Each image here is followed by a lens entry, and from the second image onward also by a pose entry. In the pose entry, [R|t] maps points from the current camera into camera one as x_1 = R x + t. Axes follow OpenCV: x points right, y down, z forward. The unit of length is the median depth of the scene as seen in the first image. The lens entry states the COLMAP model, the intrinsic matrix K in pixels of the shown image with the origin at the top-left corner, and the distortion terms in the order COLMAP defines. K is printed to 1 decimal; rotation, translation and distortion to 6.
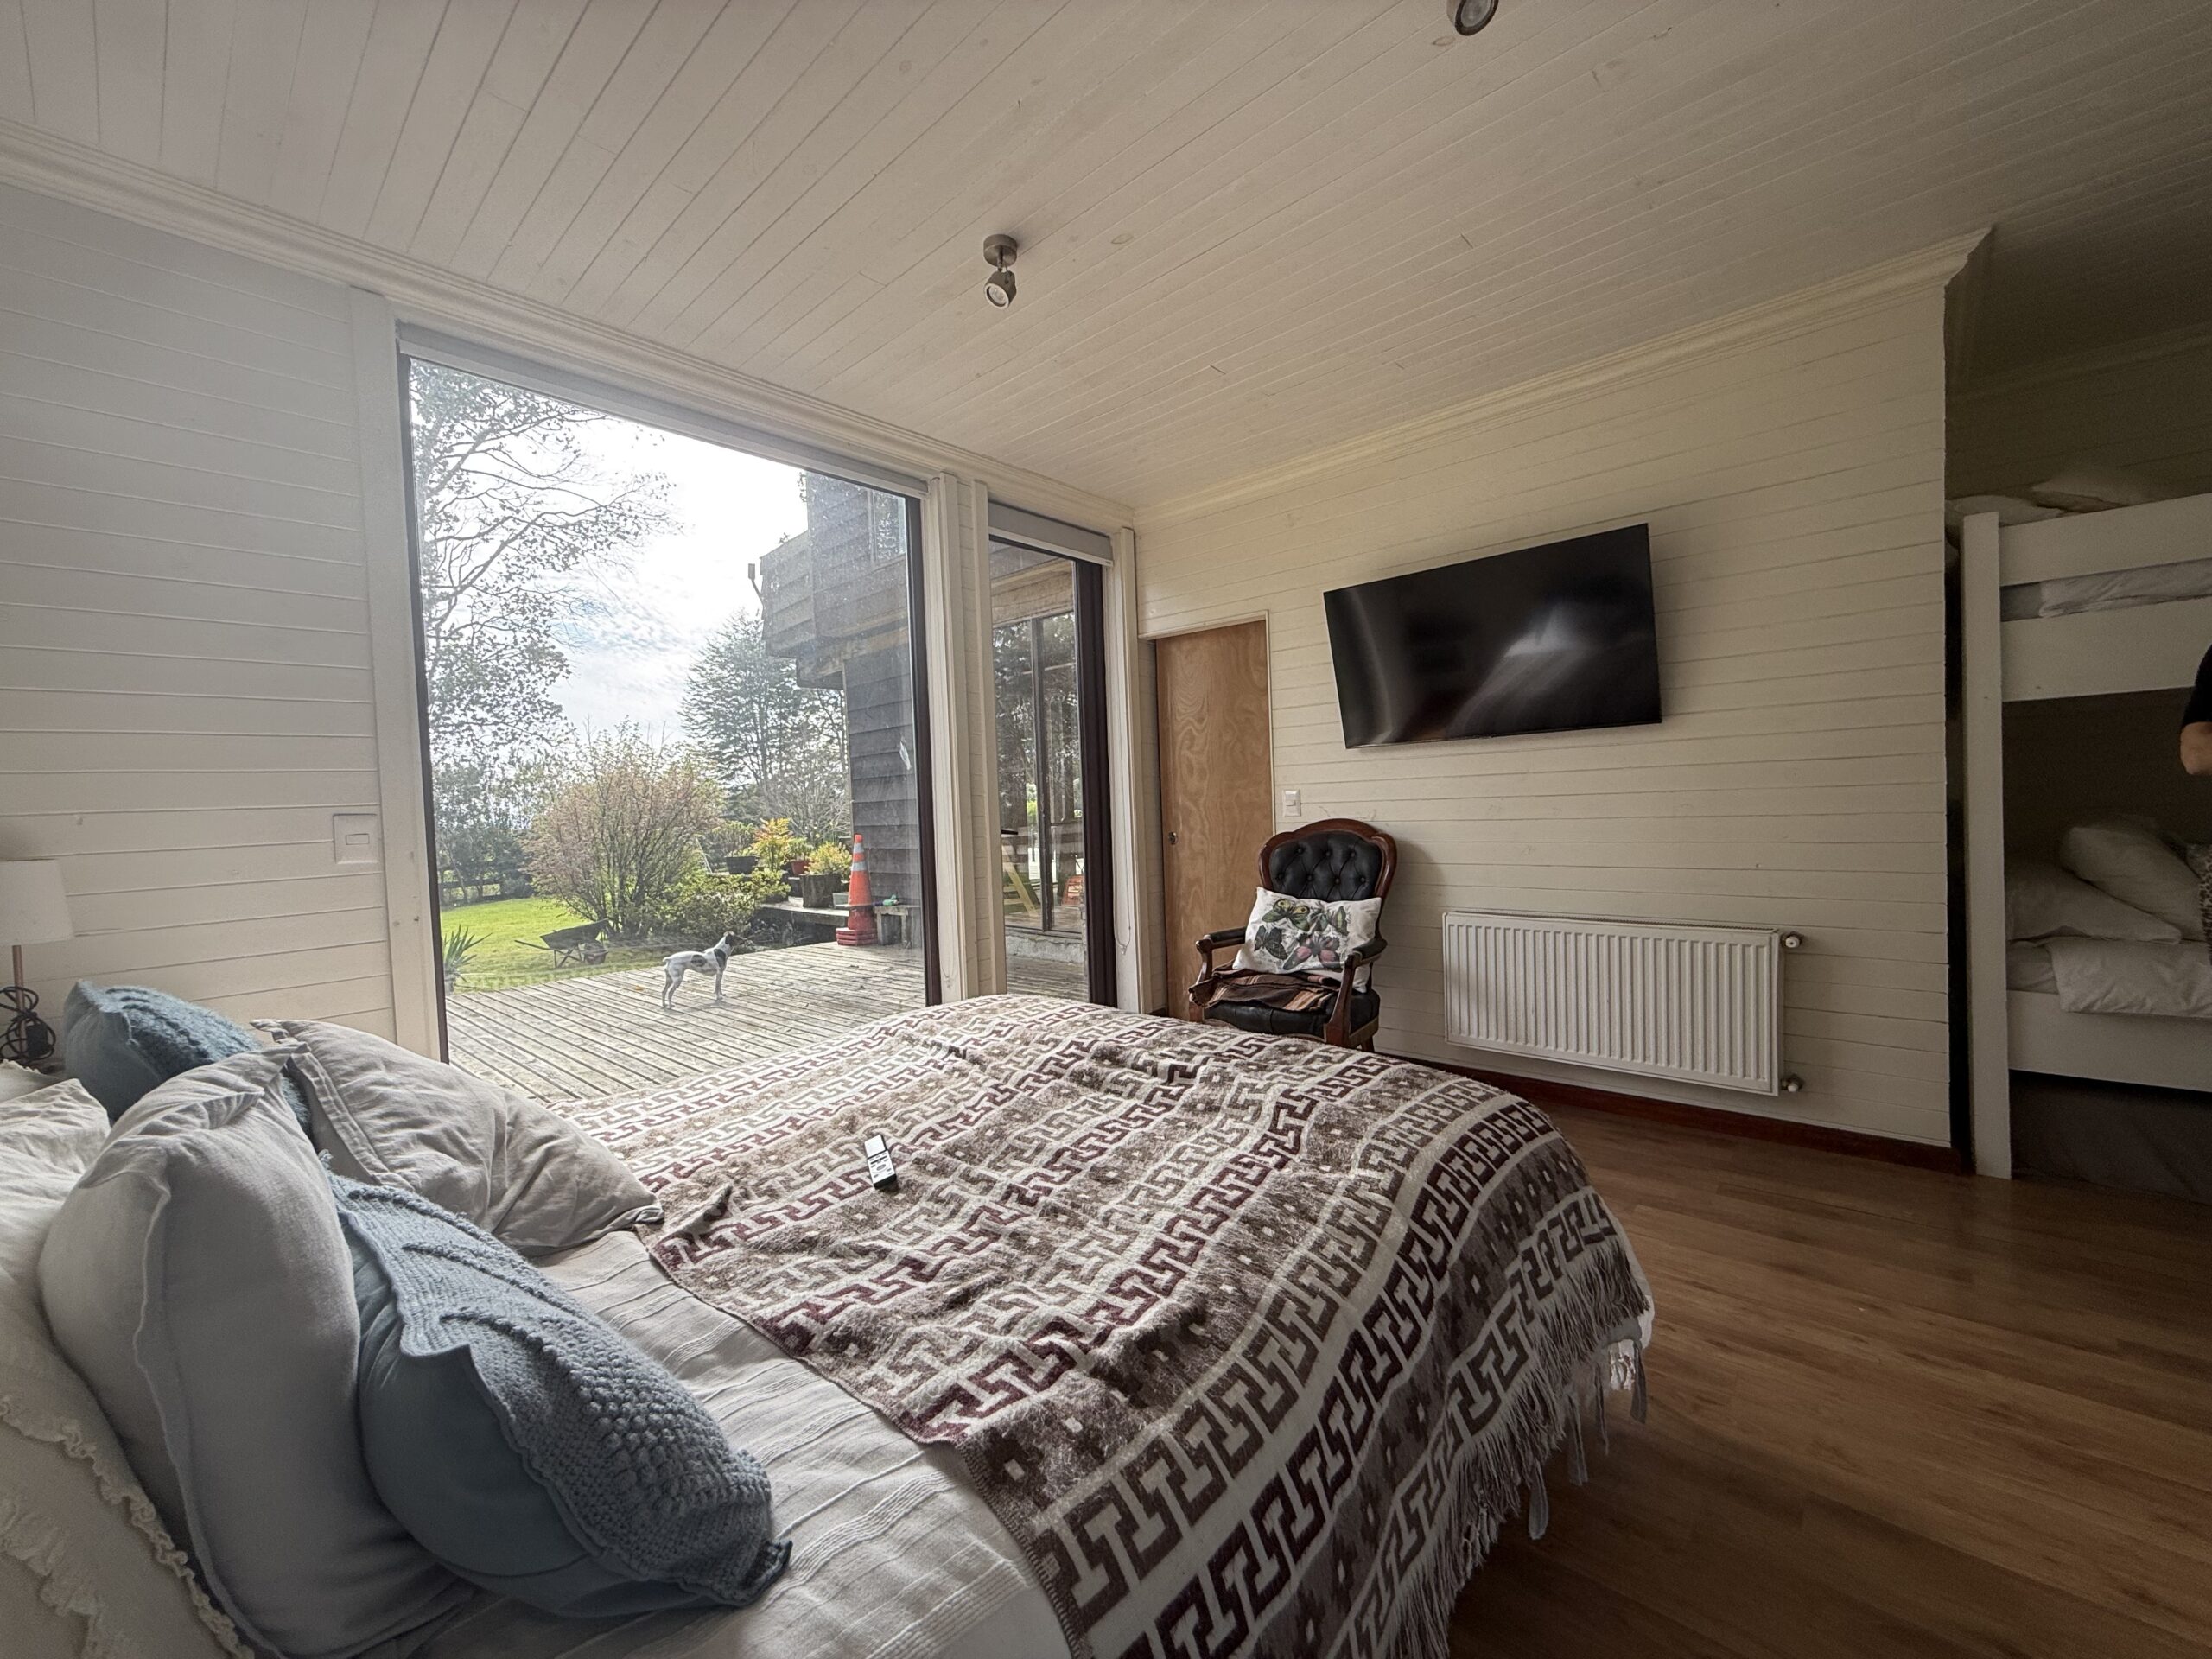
lens RADIAL K [[881.9, 0, 1094.3], [0, 881.9, 841.9], [0, 0, 1]] dist [0.001161, -0.000418]
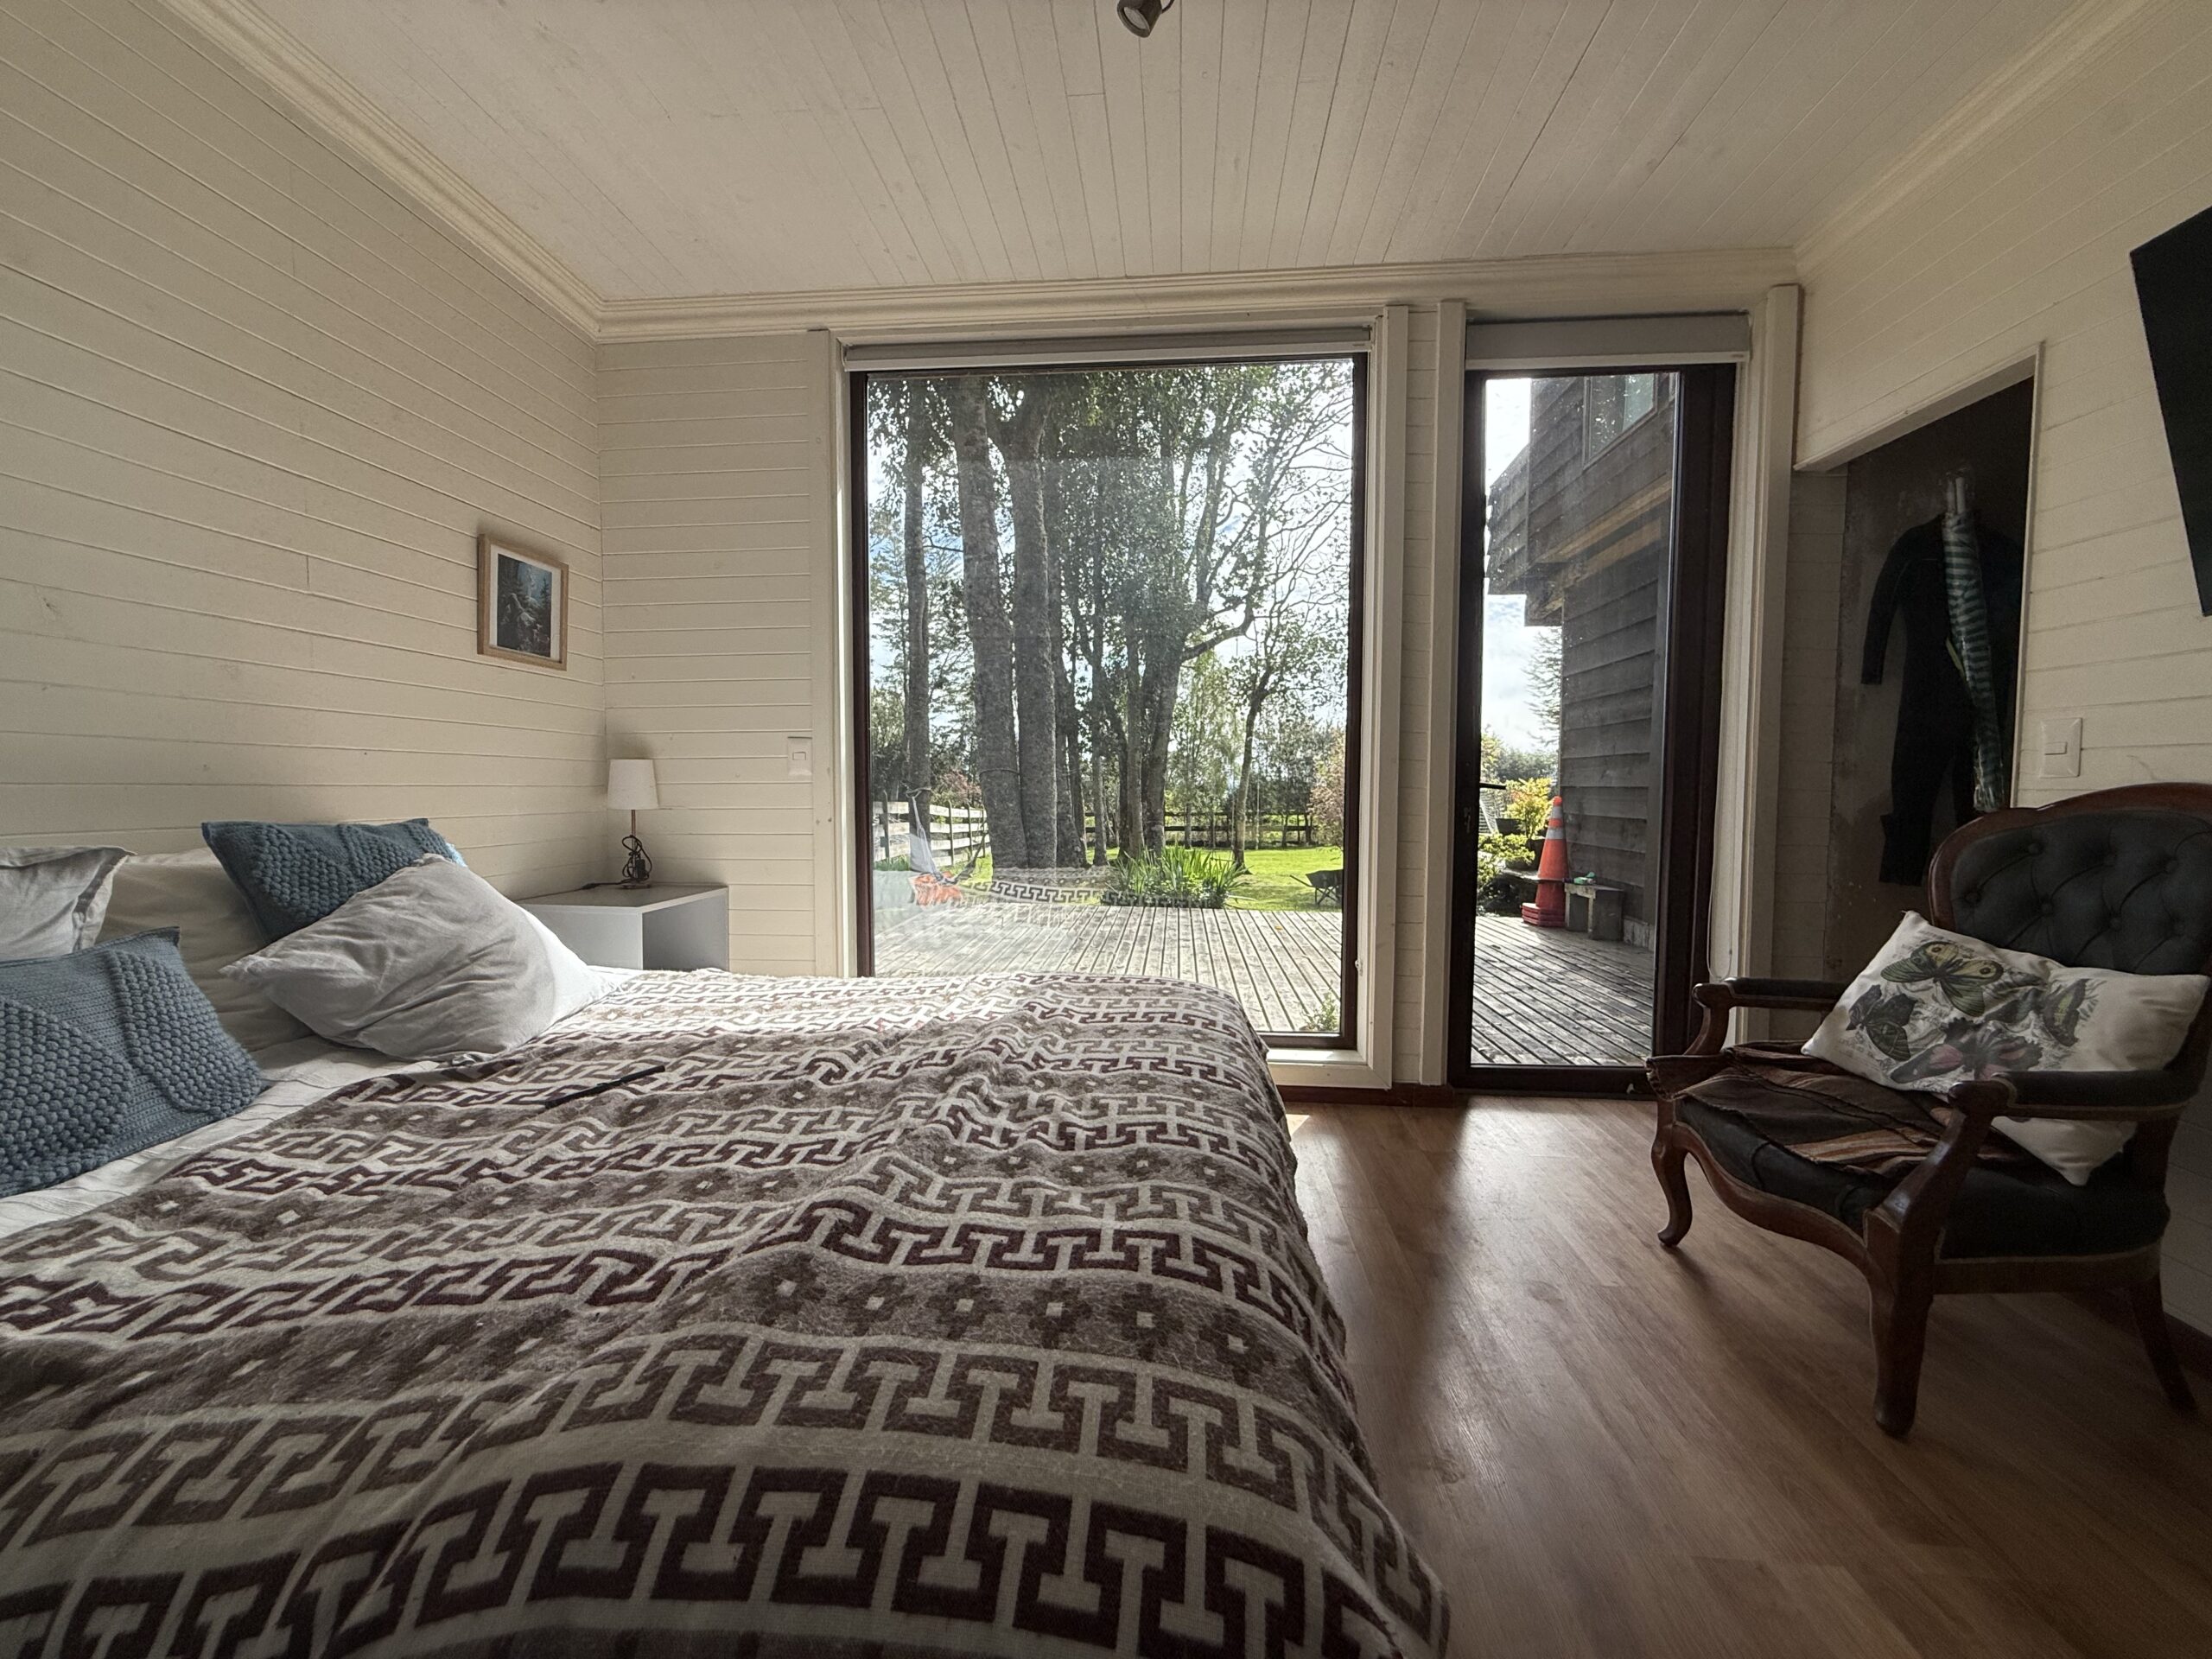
lens RADIAL K [[881.9, 0, 1104.5], [0, 881.9, 834.8], [0, 0, 1]] dist [0.001161, -0.000418]
pose [[0.608468, 0.085964, -0.788908, 0.319627], [-0.059176, 0.996263, 0.062917, 0.003032], [0.791369, 0.008401, 0.611281, 0.342856]]
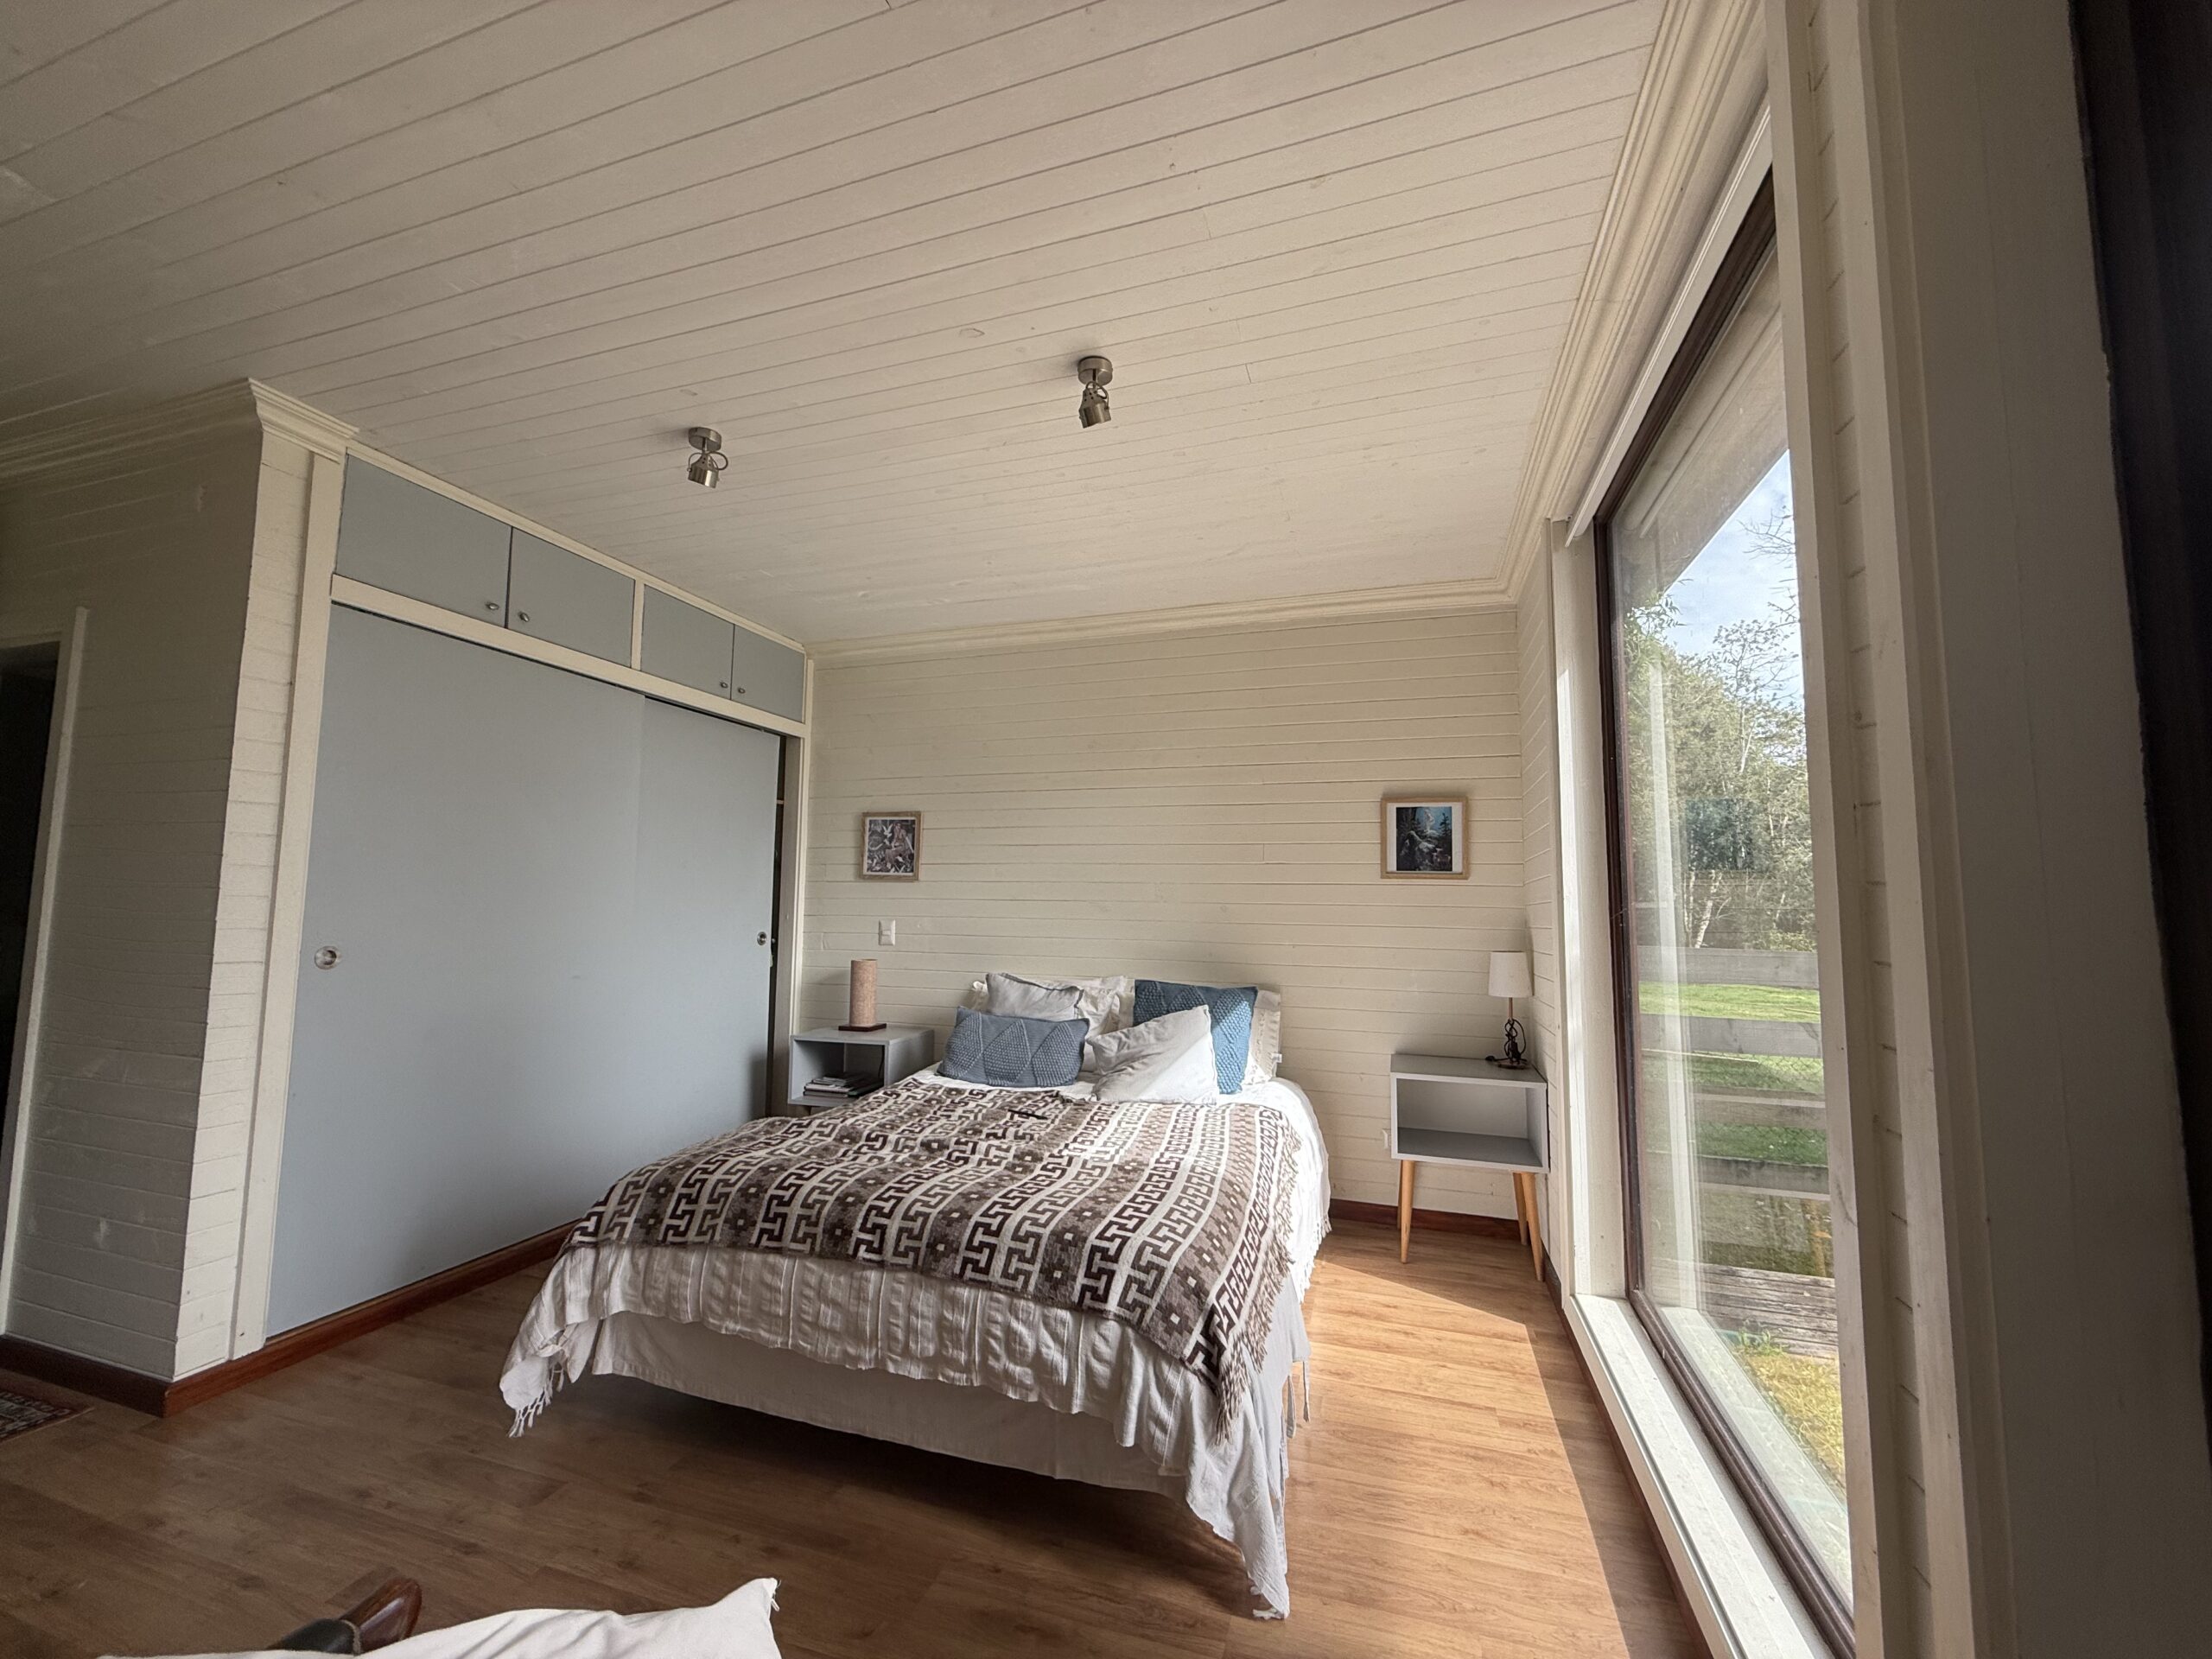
lens RADIAL K [[881.9, 0, 1114.7], [0, 881.9, 815.5], [0, 0, 1]] dist [0.001161, -0.000418]
pose [[-0.912287, 0.005795, -0.409510, 0.169118], [0.022130, 0.999137, -0.035162, -0.103151], [0.408953, -0.041140, -0.911628, 1.130171]]
